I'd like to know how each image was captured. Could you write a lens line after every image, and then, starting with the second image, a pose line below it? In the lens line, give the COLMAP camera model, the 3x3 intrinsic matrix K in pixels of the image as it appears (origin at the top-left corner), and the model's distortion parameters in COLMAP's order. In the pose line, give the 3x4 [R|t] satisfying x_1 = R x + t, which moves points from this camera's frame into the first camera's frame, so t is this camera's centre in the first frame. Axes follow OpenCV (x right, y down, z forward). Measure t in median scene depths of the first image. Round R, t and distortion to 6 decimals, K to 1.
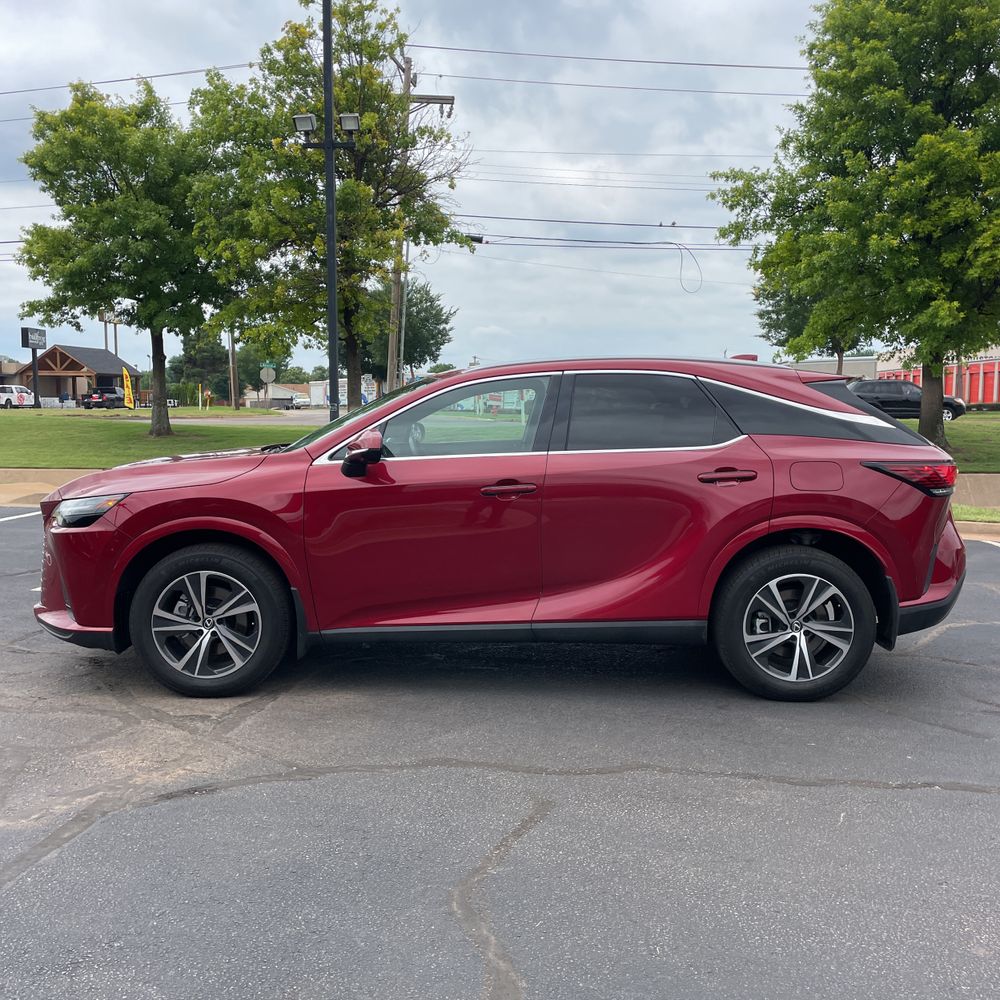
lens RADIAL K [[999.0, 0, 502.7], [0, 999.0, 497.2], [0, 0, 1]] dist [0.094042, -0.101502]
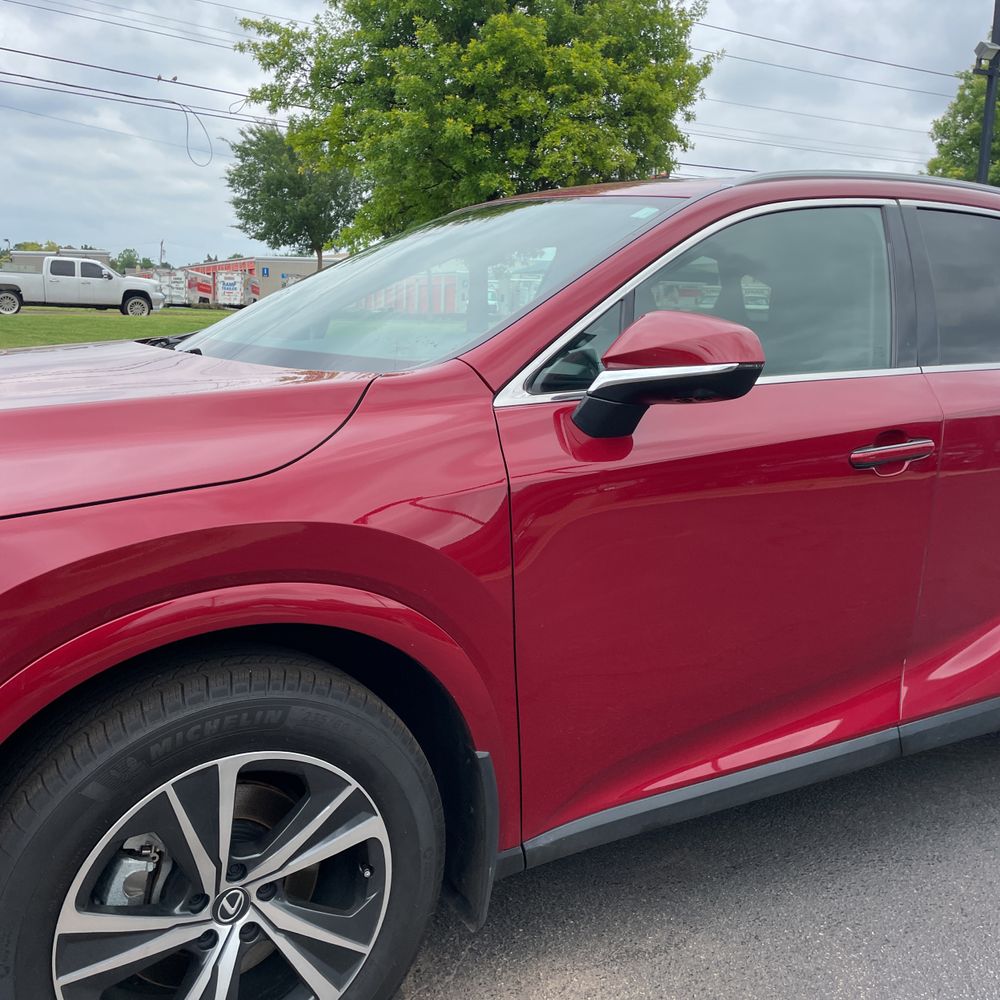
lens RADIAL K [[999.0, 0, 502.7], [0, 999.0, 497.2], [0, 0, 1]] dist [0.094042, -0.101502]
pose [[0.854980, -0.066105, 0.514430, -0.090510], [0.015446, 0.994650, 0.102144, -0.008876], [-0.518430, -0.079385, 0.851427, 0.165312]]
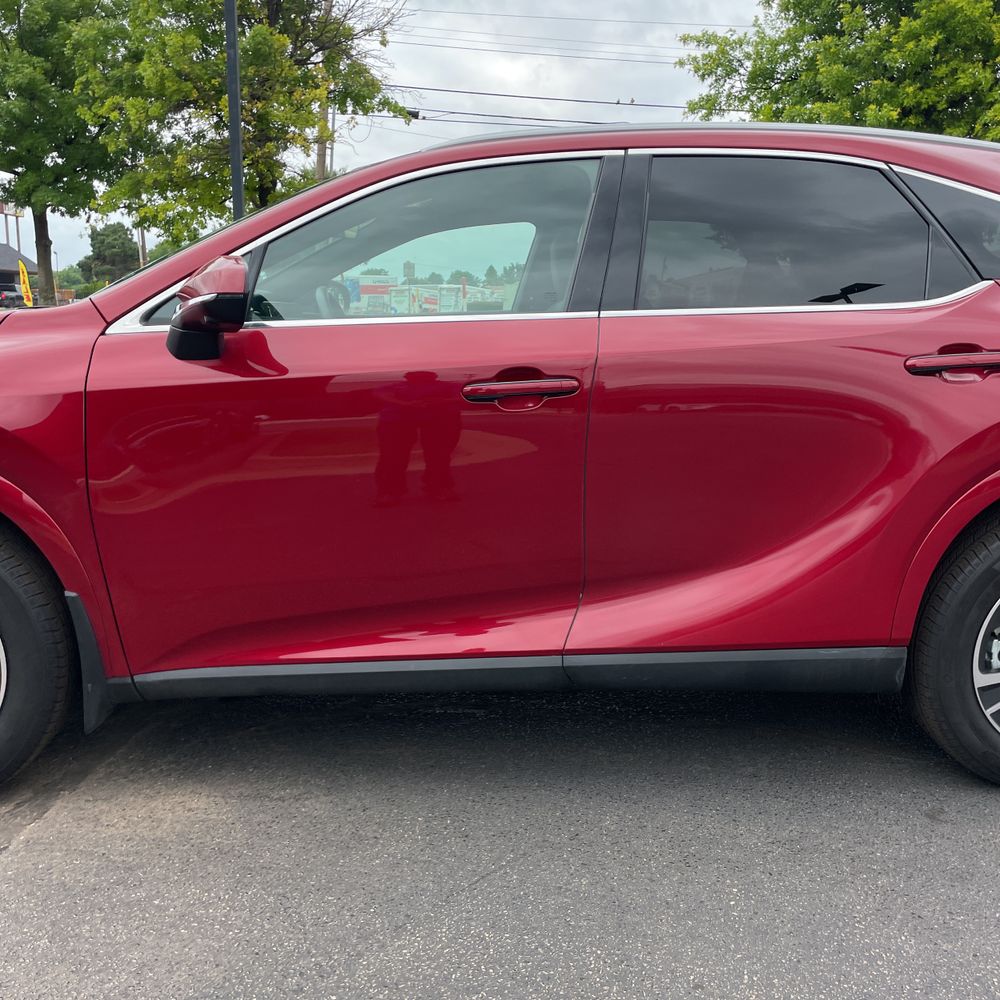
lens RADIAL K [[1003.4, 0, 504.7], [0, 1003.4, 496.6], [0, 0, 1]] dist [0.110476, -0.141501]
pose [[0.997777, -0.002744, 0.066583, -0.008096], [-0.003092, 0.996169, 0.087398, 0.000422], [-0.066568, -0.087410, 0.993946, 0.120530]]
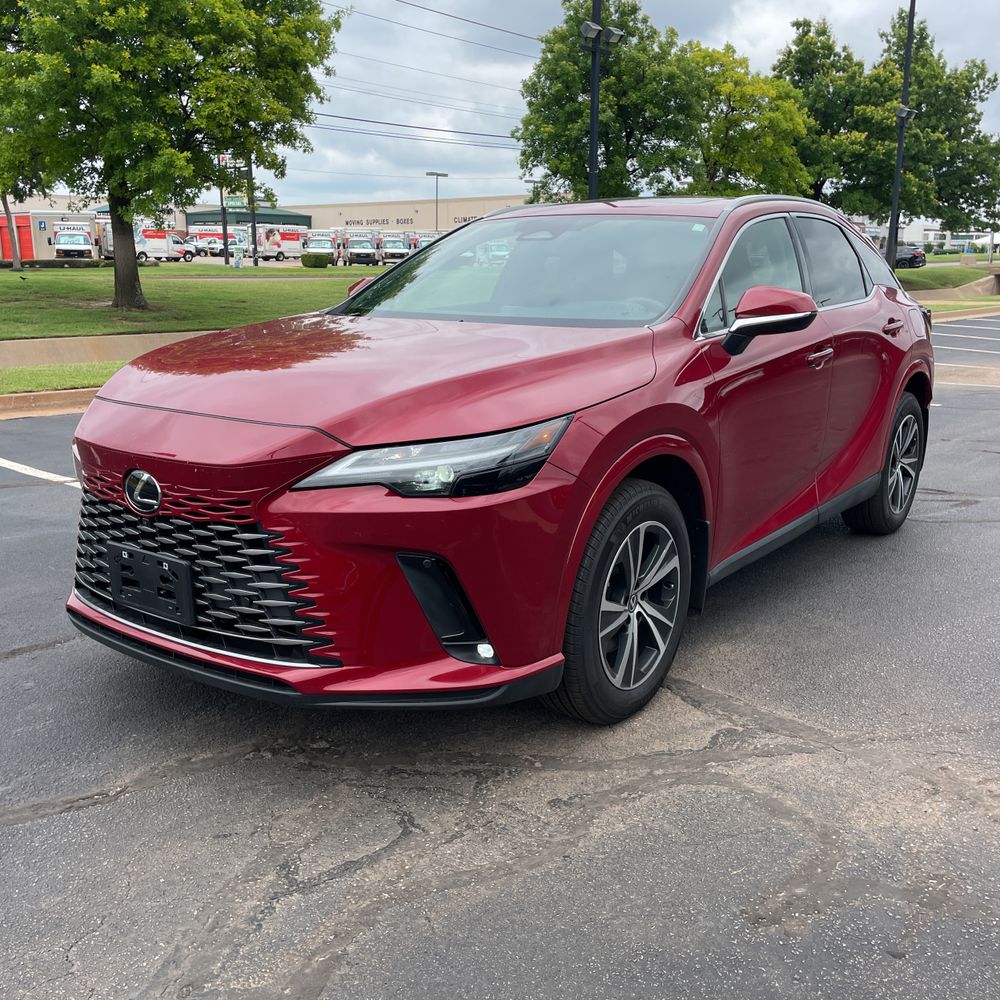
lens RADIAL K [[1003.4, 0, 504.7], [0, 1003.4, 496.6], [0, 0, 1]] dist [0.110476, -0.141501]
pose [[0.589766, -0.179166, 0.787448, -0.199298], [0.072378, 0.982882, 0.169424, -0.013114], [-0.804324, -0.042926, 0.592639, 0.166062]]
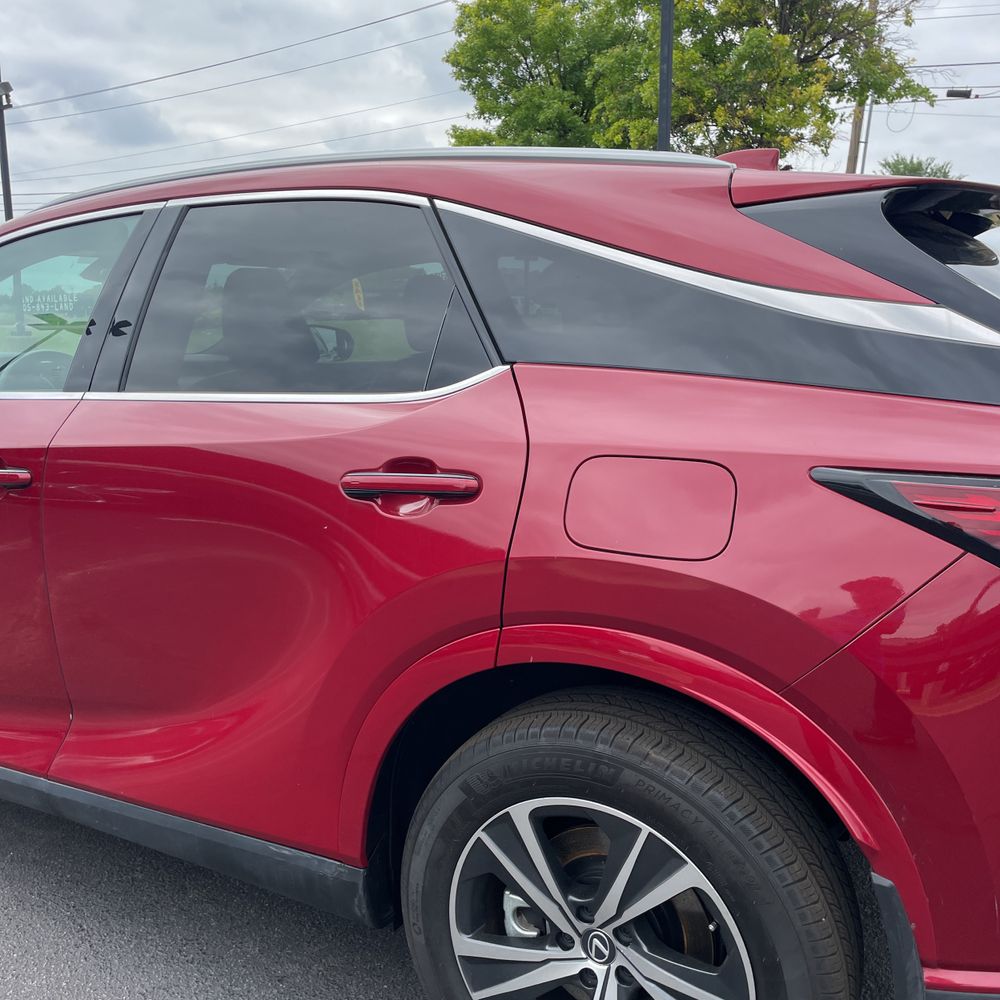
lens RADIAL K [[1014.1, 0, 515.3], [0, 1014.1, 495.6], [0, 0, 1]] dist [0.065999, -0.050609]
pose [[0.883689, 0.079358, -0.461298, 0.098855], [-0.039290, 0.994621, 0.095840, -0.012314], [0.466422, -0.066568, 0.882054, 0.167896]]
